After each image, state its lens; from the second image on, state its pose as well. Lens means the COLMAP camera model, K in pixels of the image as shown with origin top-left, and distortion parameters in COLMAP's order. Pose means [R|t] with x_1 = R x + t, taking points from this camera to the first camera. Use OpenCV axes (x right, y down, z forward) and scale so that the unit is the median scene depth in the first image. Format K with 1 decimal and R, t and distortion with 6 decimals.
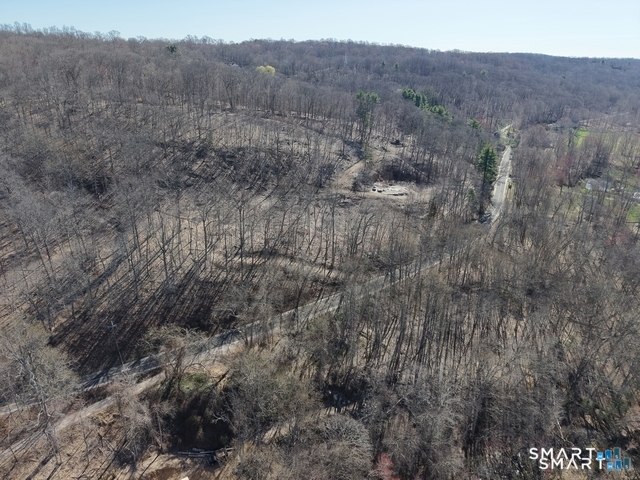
lens RADIAL K [[444.6, 0, 318.8], [0, 444.6, 226.2], [0, 0, 1]] dist [0.052426, -0.052268]
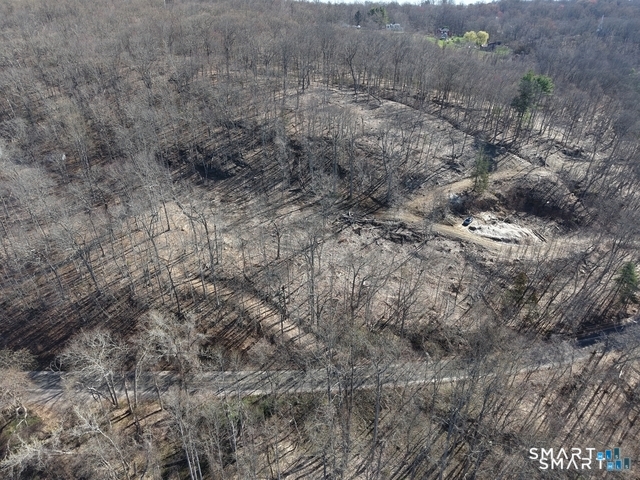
lens RADIAL K [[444.6, 0, 318.8], [0, 444.6, 226.2], [0, 0, 1]] dist [0.052426, -0.052268]
pose [[0.839368, 0.223279, -0.495588, 0.275563], [-0.187274, 0.974708, 0.121955, -0.120117], [0.510283, -0.009555, 0.859953, 0.306865]]
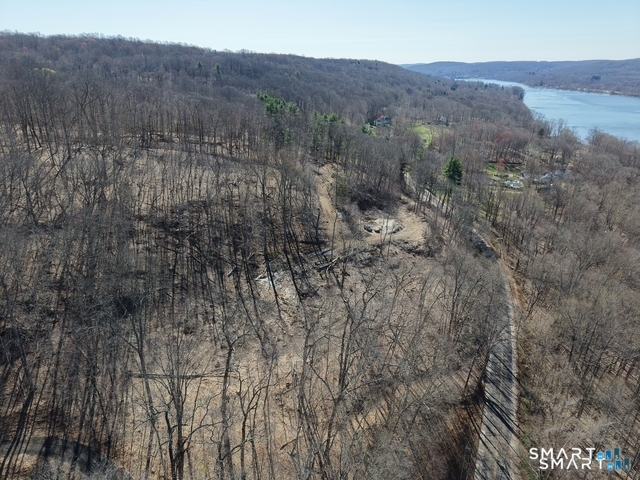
lens RADIAL K [[432.9, 0, 320.0], [0, 432.9, 240.0], [0, 0, 1]] dist [0.038593, -0.003770]
pose [[0.845377, -0.206175, 0.492777, -0.319633], [0.190784, 0.978203, 0.081977, -0.144058], [-0.498937, 0.024712, 0.866286, 0.403091]]
